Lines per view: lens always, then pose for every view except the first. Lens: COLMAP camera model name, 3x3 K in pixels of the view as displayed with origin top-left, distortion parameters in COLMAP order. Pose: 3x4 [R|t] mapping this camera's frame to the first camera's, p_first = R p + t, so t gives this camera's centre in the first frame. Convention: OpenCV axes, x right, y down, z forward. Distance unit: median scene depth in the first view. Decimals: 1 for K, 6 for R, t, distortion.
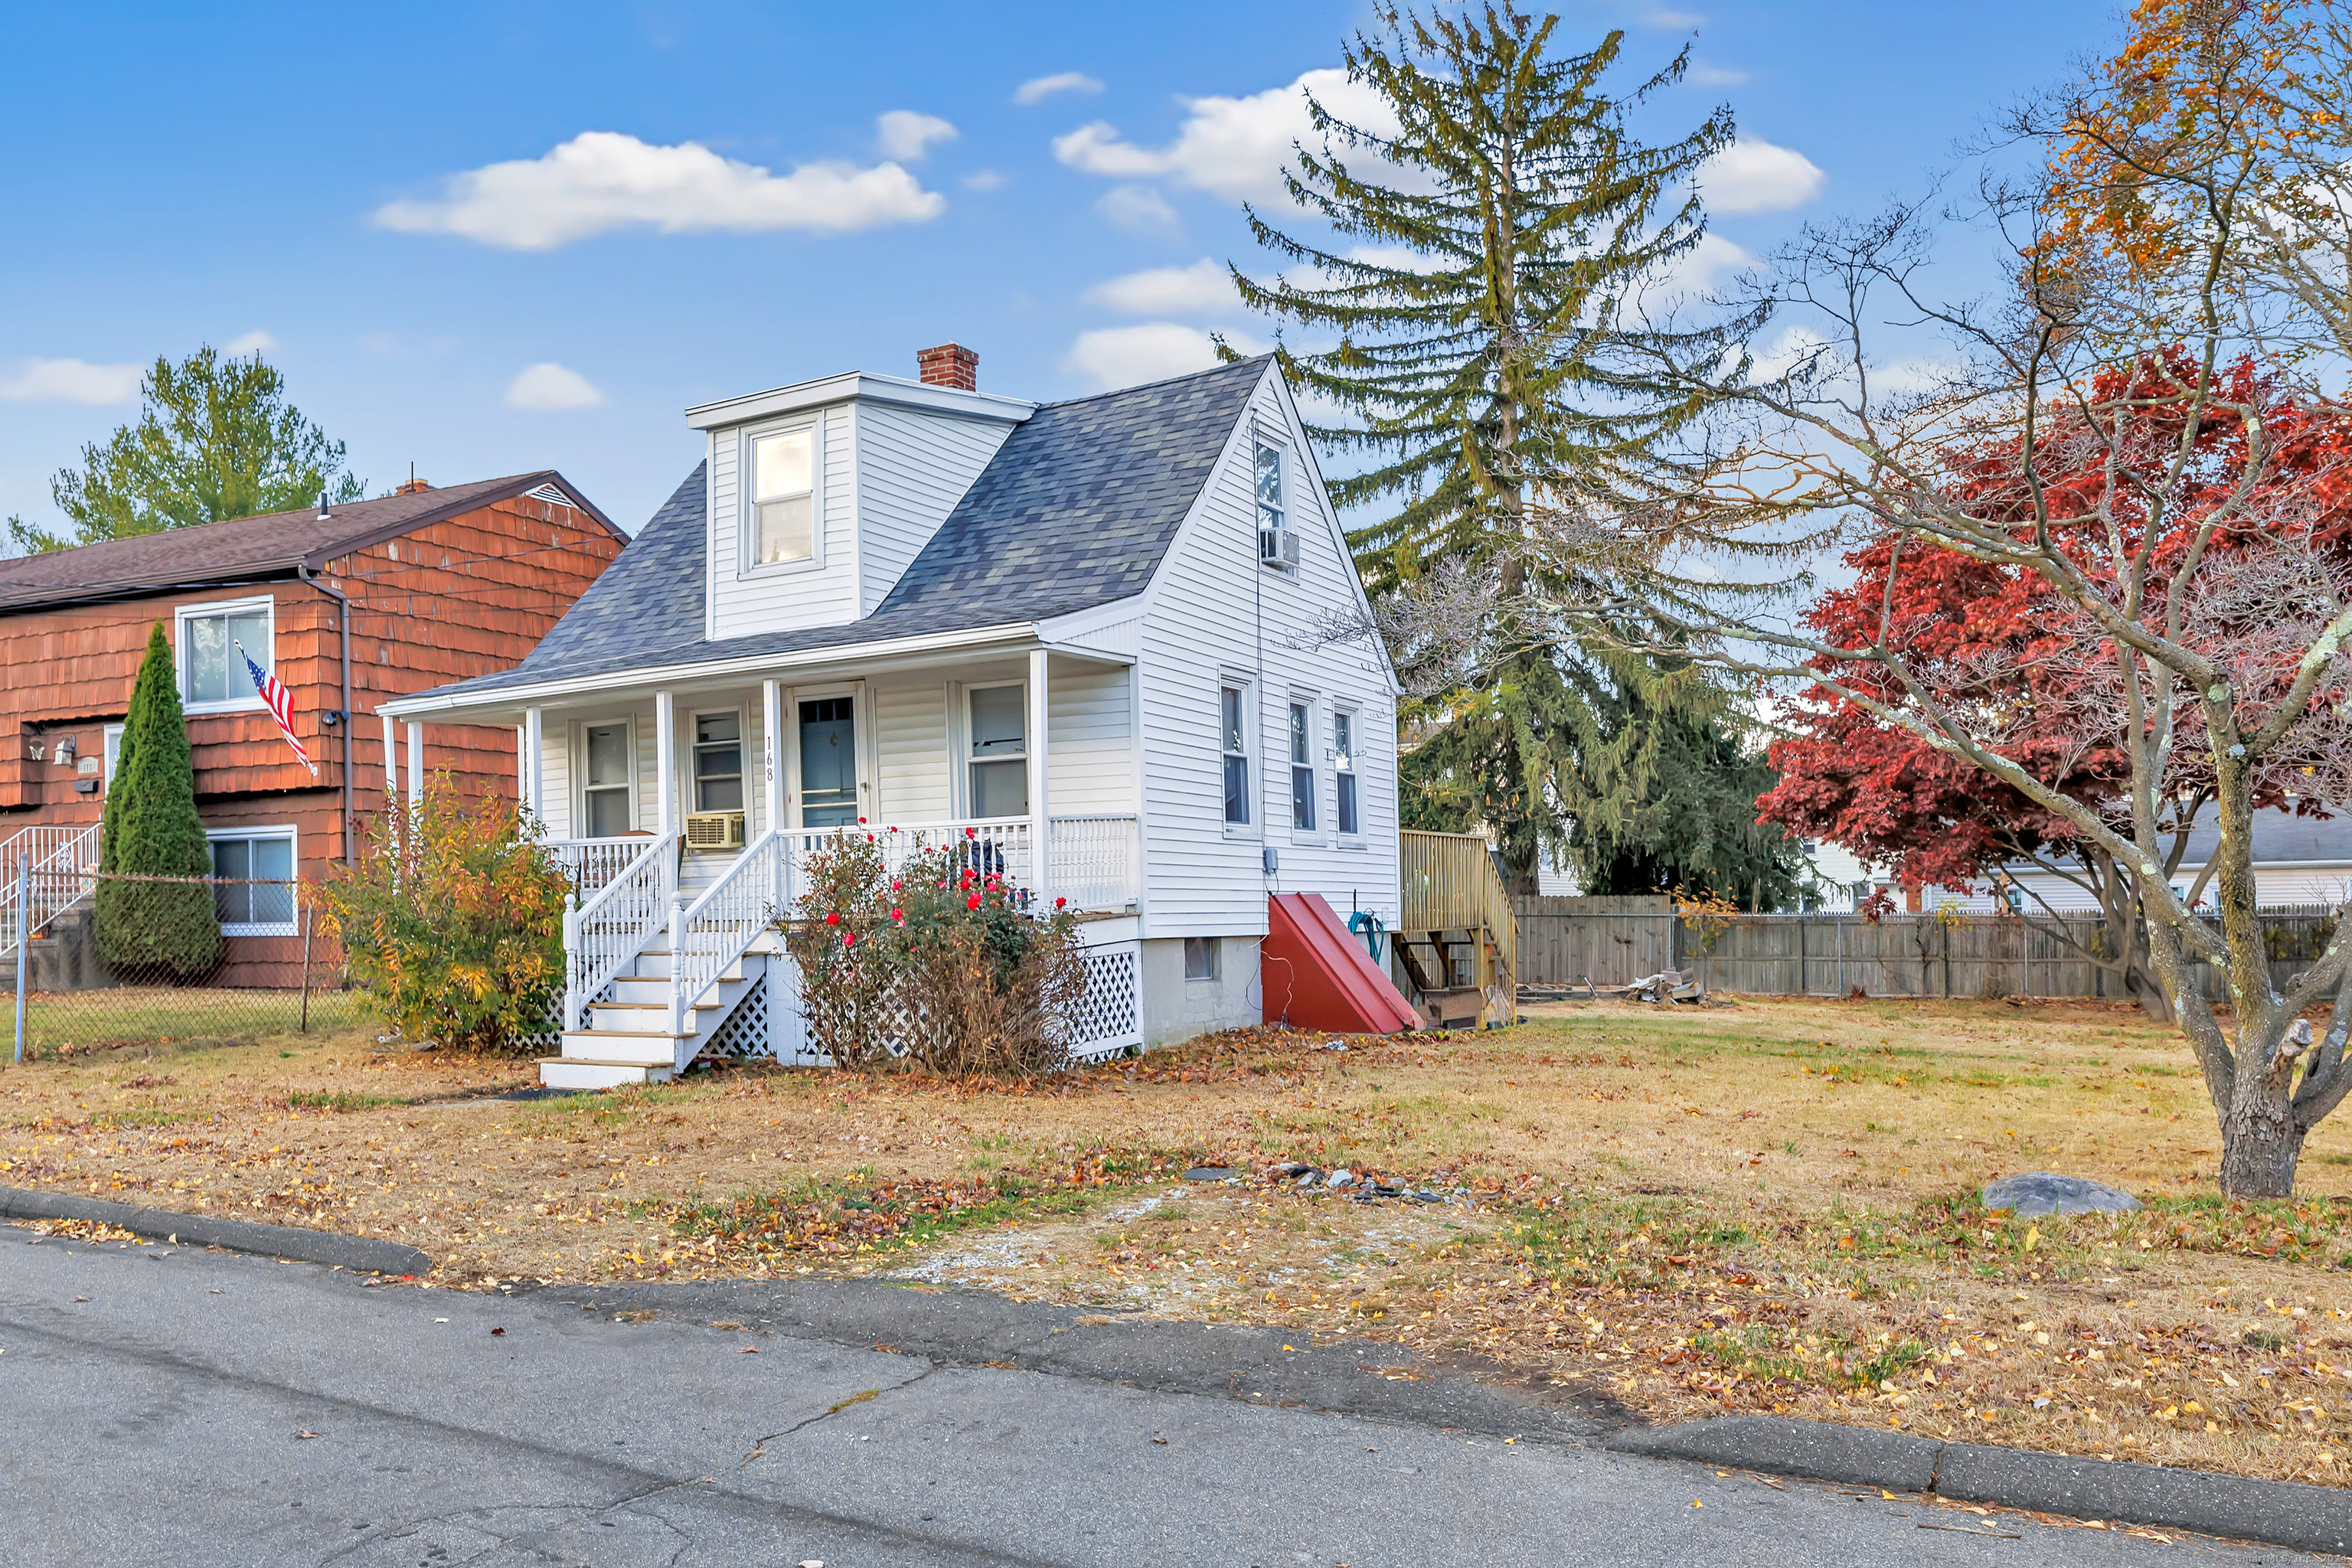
lens RADIAL K [[2732.0, 0, 1176.0], [0, 2732.0, 784.0], [0, 0, 1]] dist [-0.001784, -0.009842]
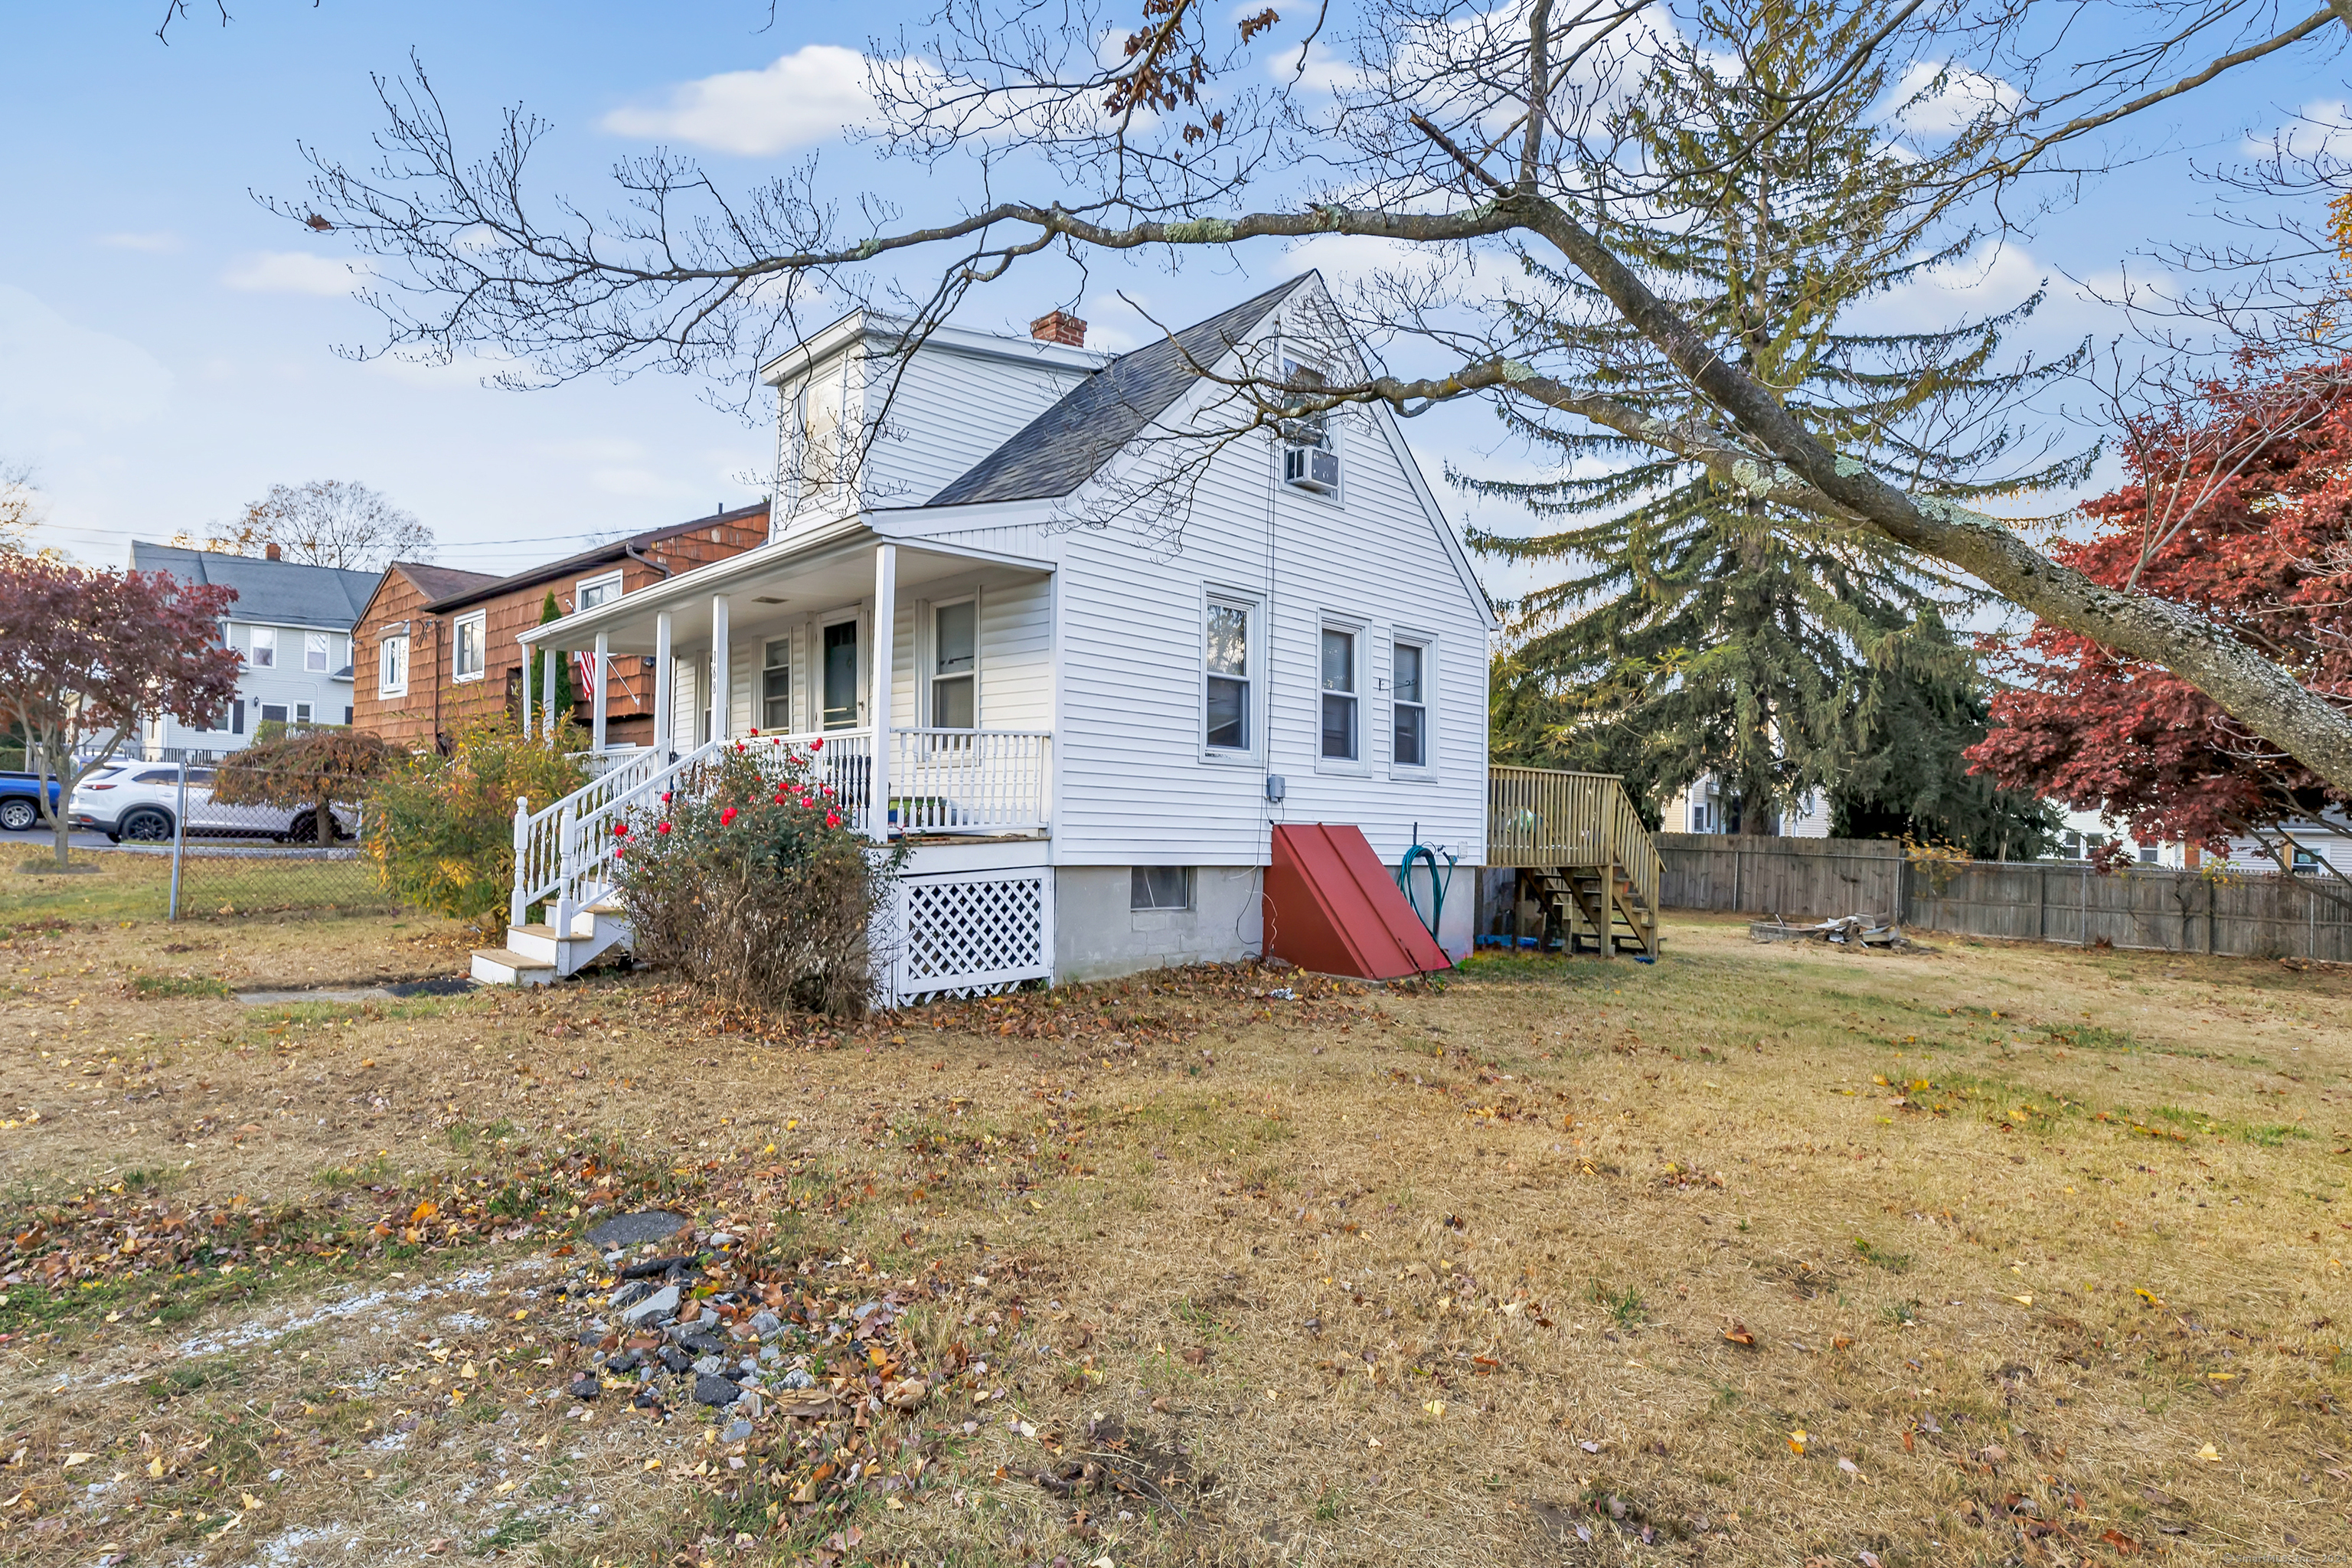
lens RADIAL K [[1319.2, 0, 1176.0], [0, 1319.2, 784.0], [0, 0, 1]] dist [0.001058, 0.001433]
pose [[0.906380, 0.026385, -0.421638, 0.171305], [-0.018776, 0.999577, 0.022188, 0.014360], [0.422045, -0.012194, 0.906493, 0.485865]]
